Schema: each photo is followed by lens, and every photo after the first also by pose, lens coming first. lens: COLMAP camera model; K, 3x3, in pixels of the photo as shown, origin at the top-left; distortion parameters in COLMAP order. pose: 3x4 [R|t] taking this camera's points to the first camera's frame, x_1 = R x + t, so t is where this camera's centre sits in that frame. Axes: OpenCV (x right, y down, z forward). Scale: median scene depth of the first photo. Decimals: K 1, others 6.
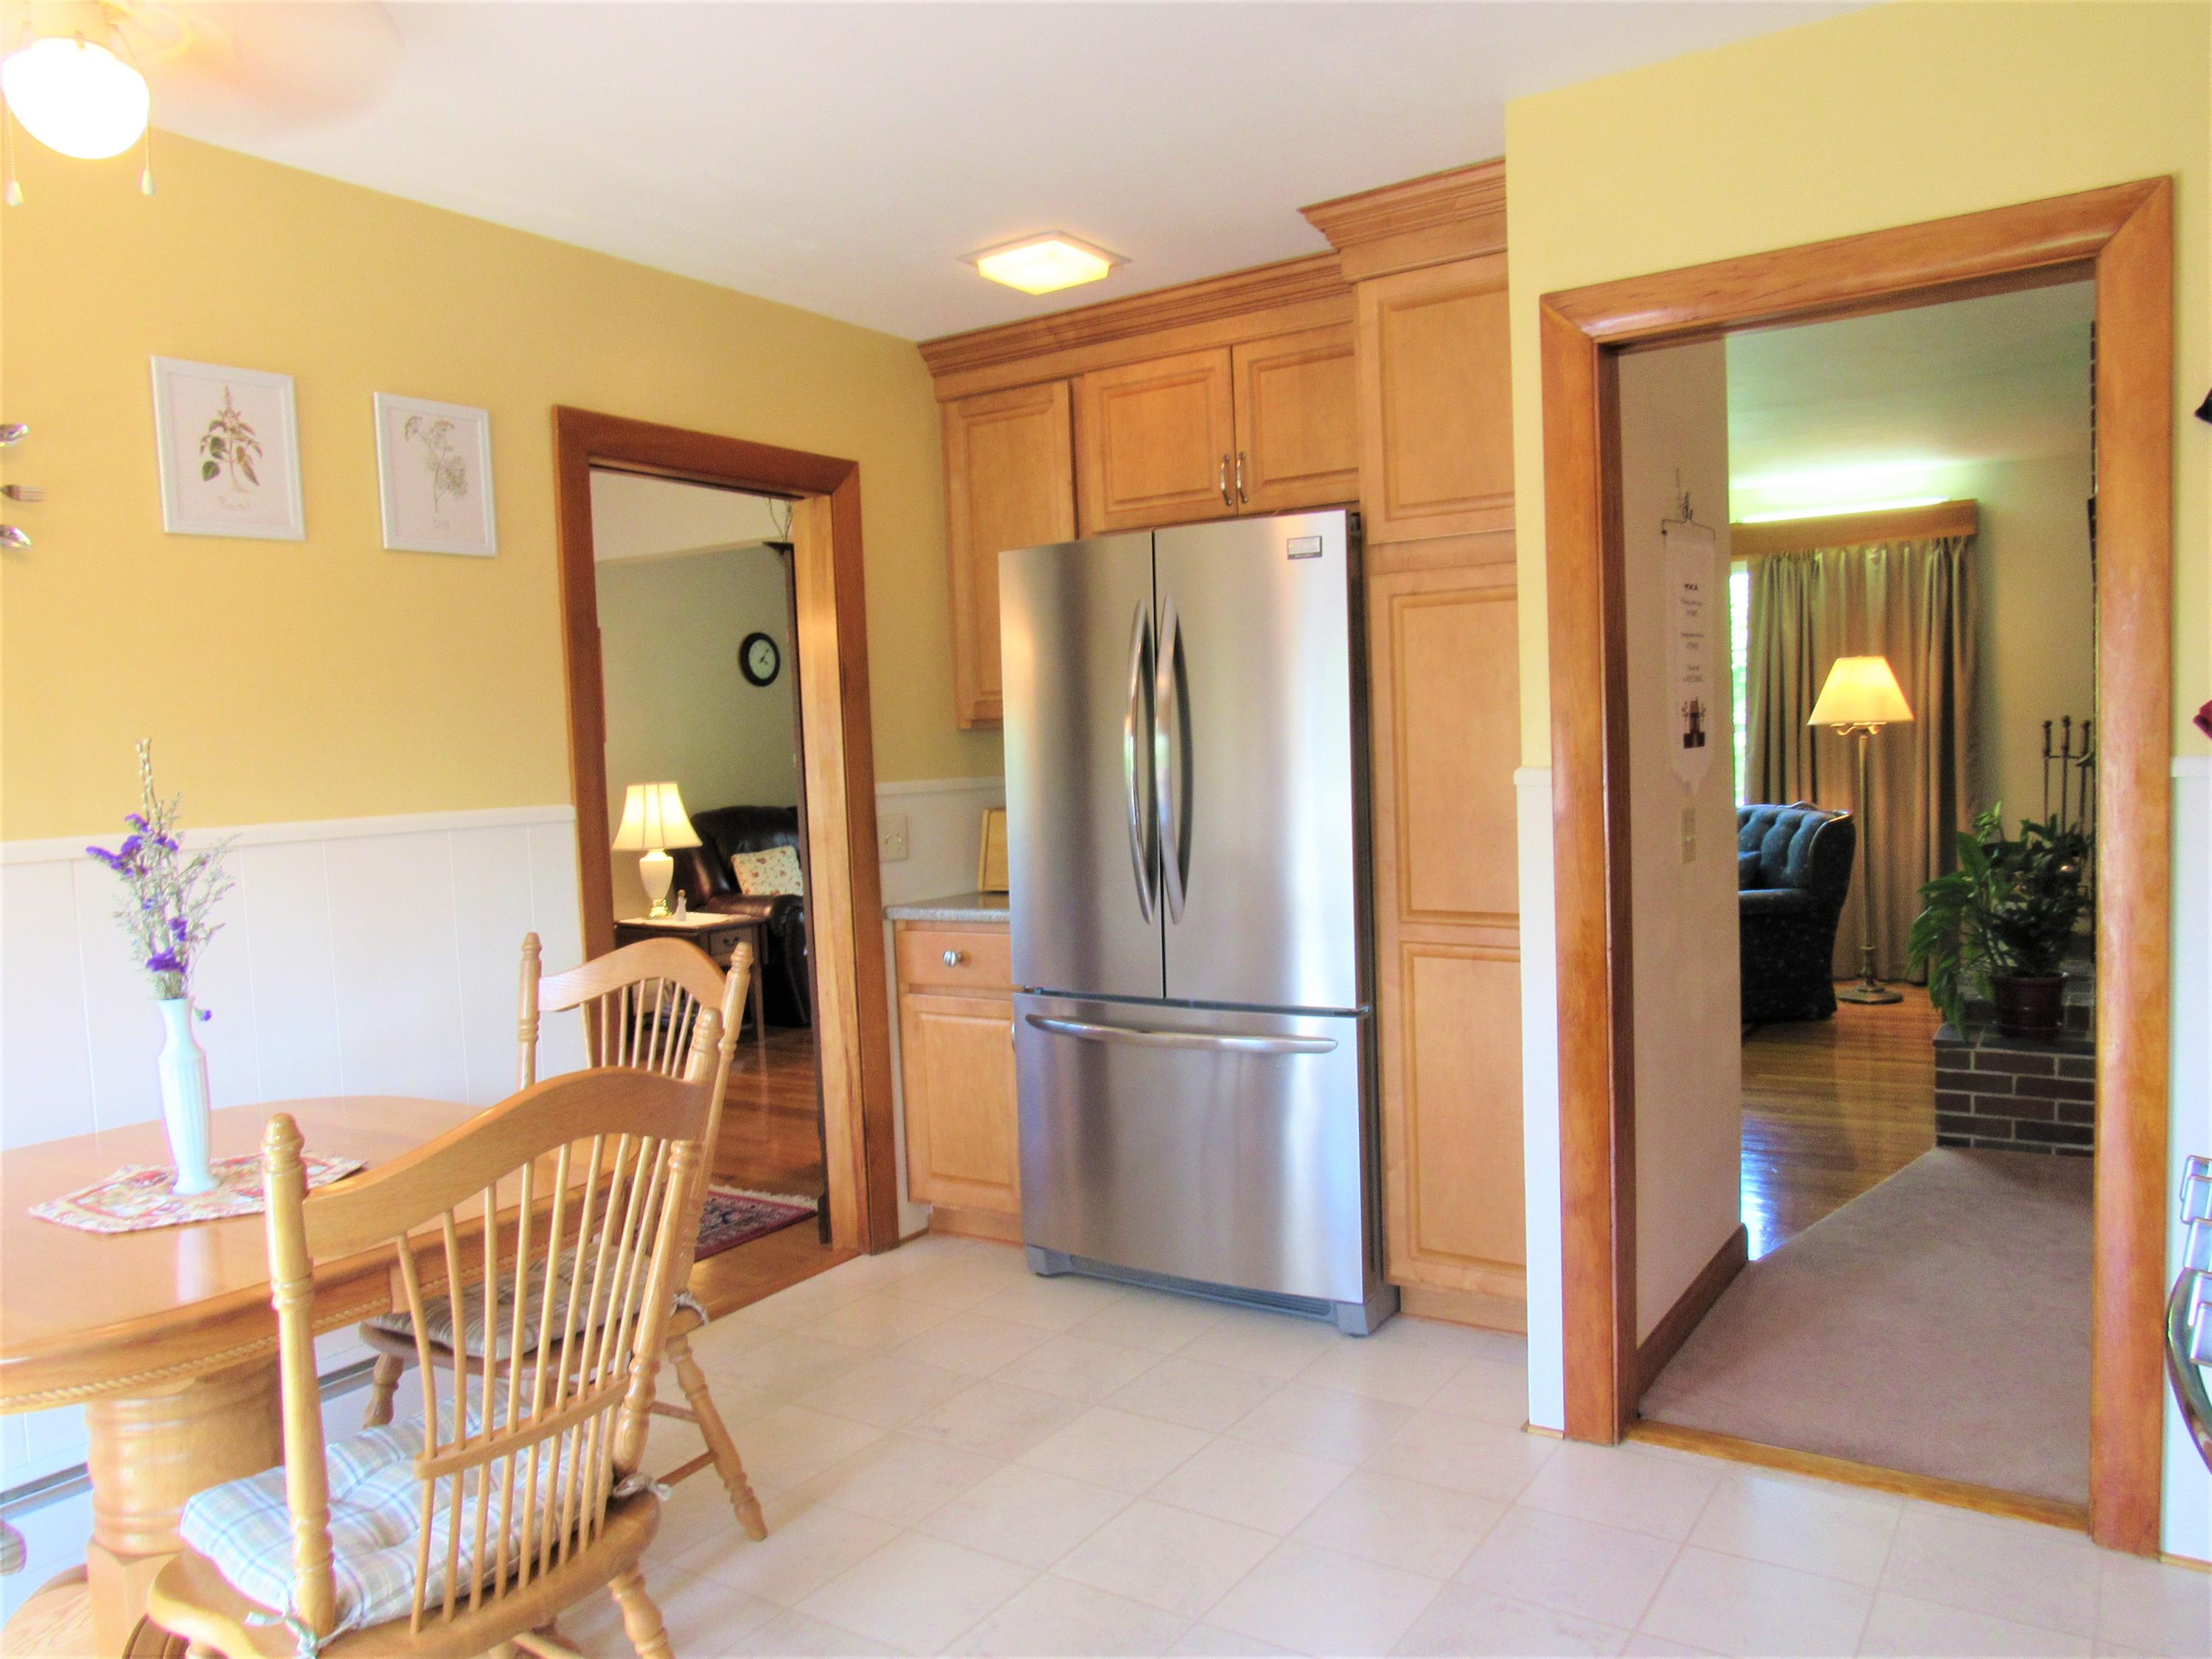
lens RADIAL K [[1593.4, 0, 1106.0], [0, 1593.4, 829.5], [0, 0, 1]] dist [-0.030621, 0.023912]
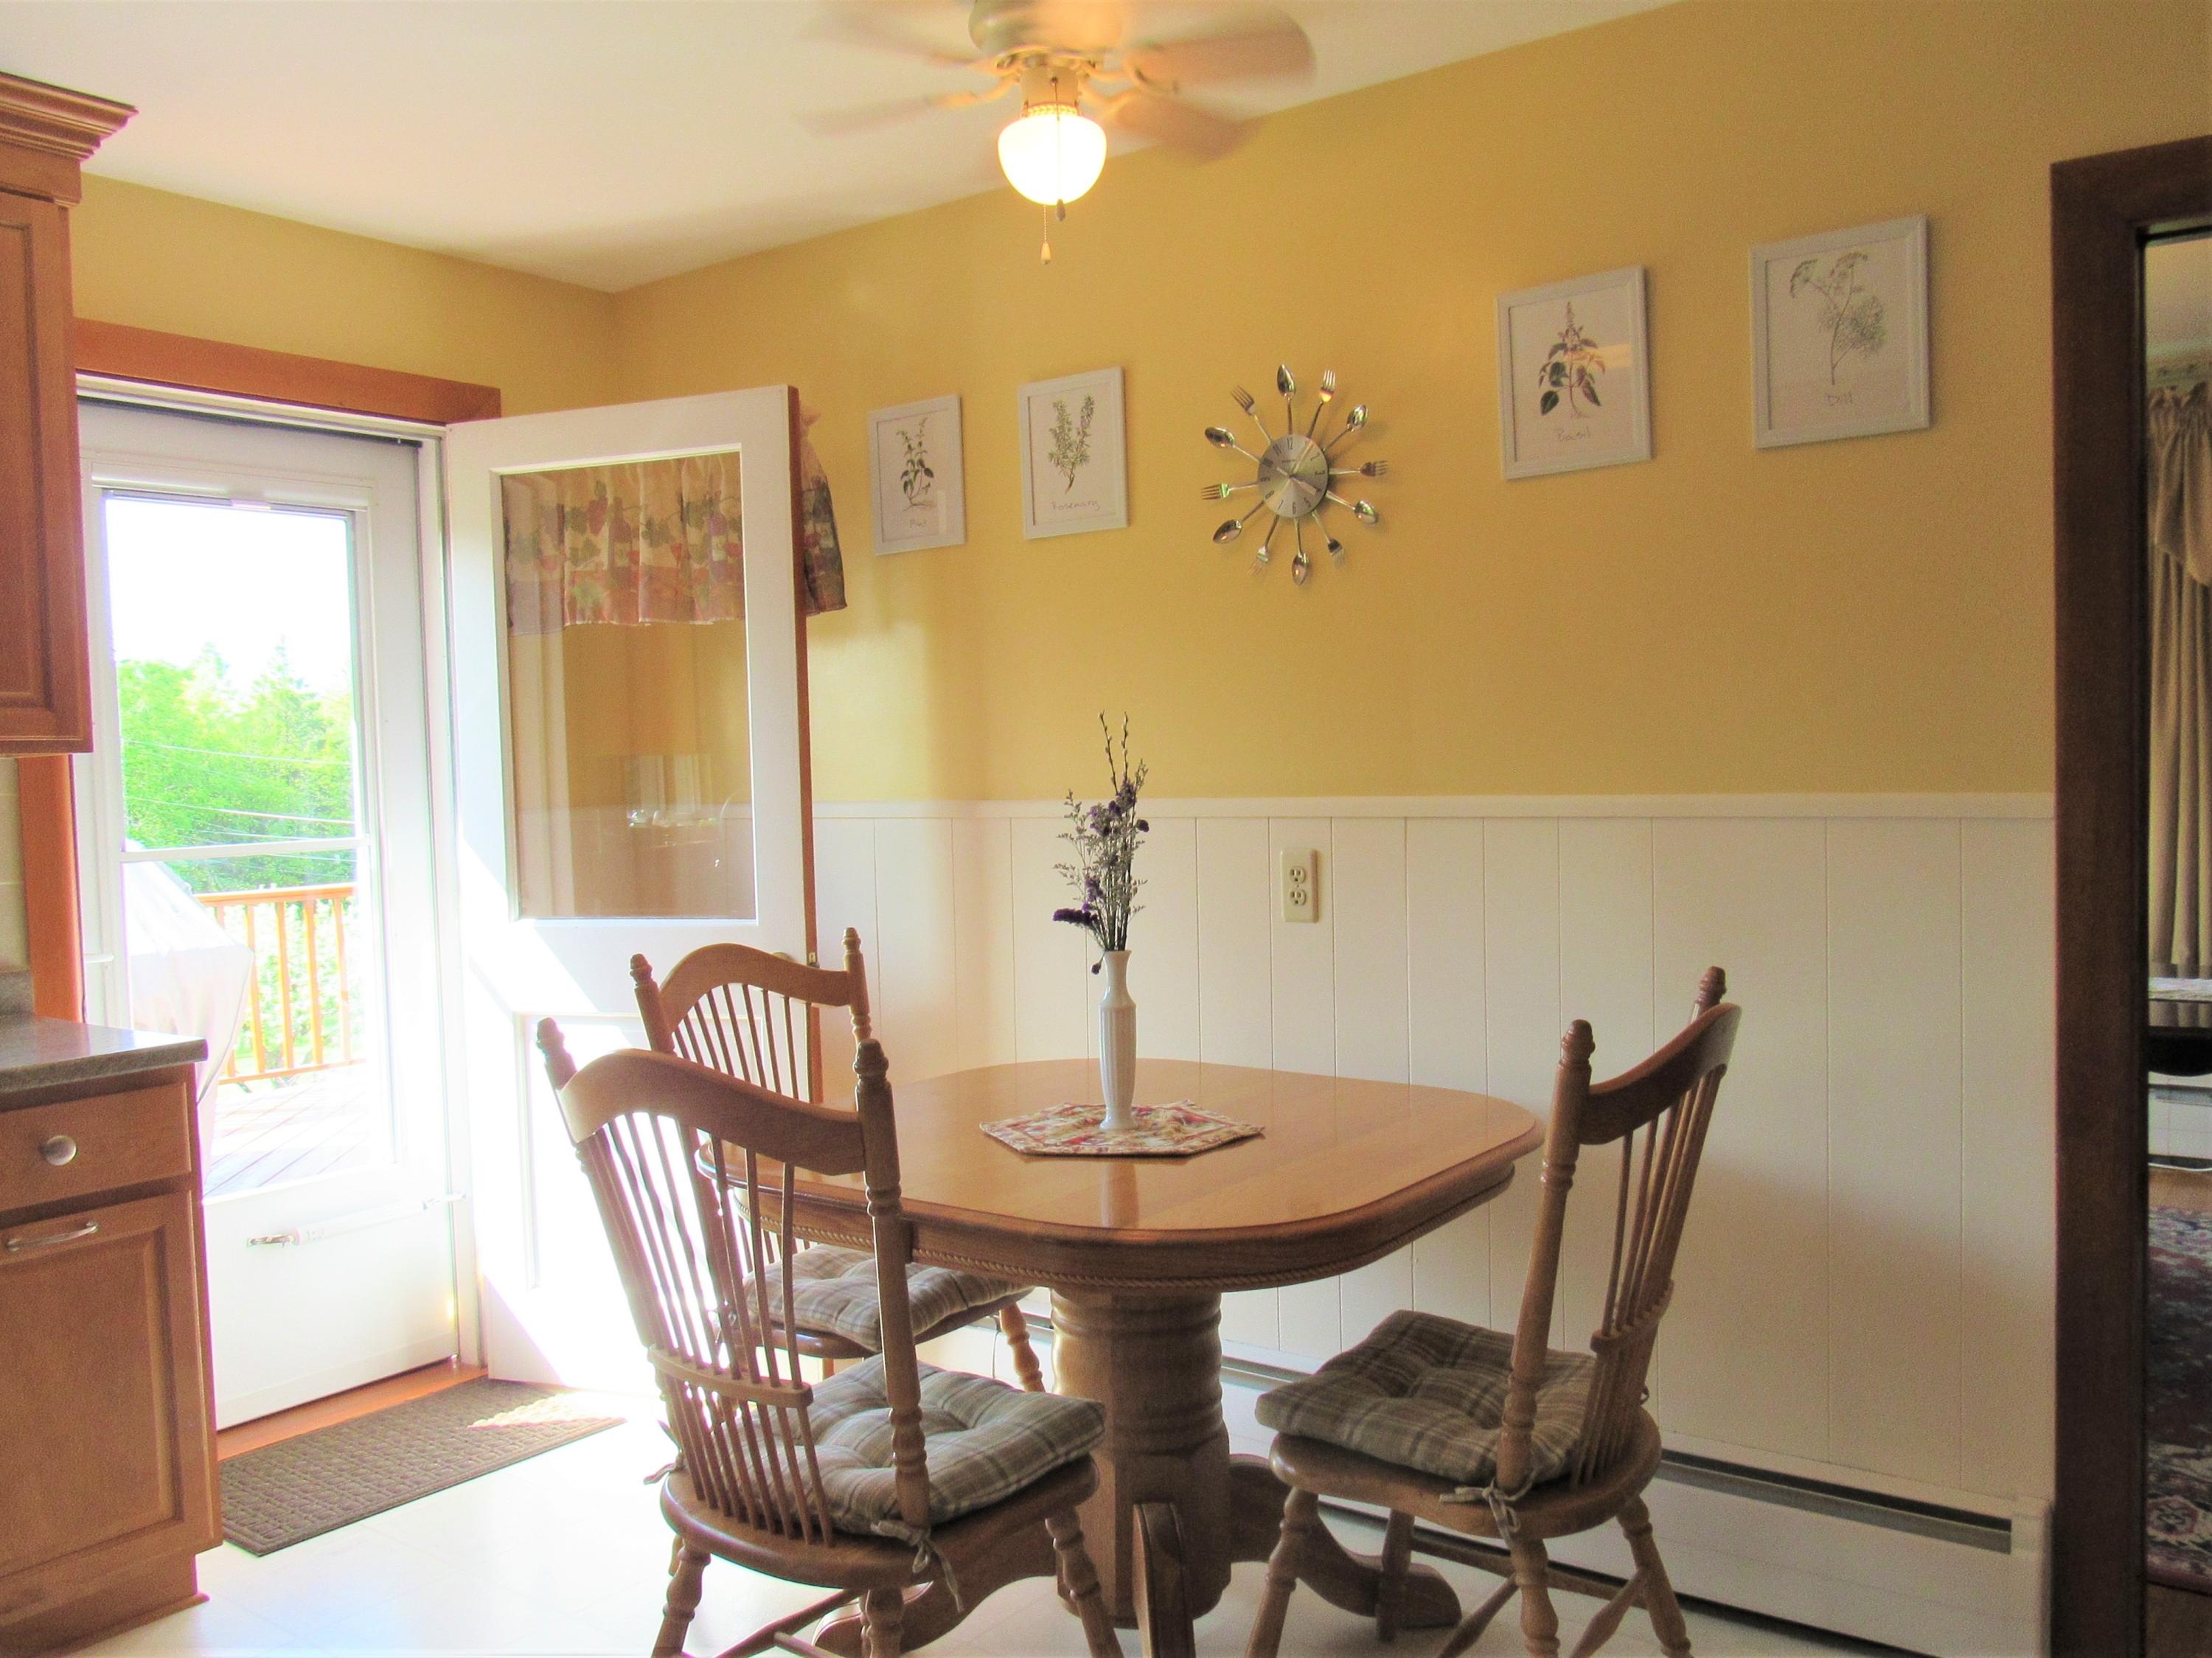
lens RADIAL K [[1942.6, 0, 1106.0], [0, 1942.6, 829.0], [0, 0, 1]] dist [-0.042133, -0.000703]
pose [[-0.098247, 0.084609, -0.991559, 0.564216], [-0.024886, 0.995859, 0.087441, -0.072655], [0.994851, 0.033267, -0.095735, 0.843627]]
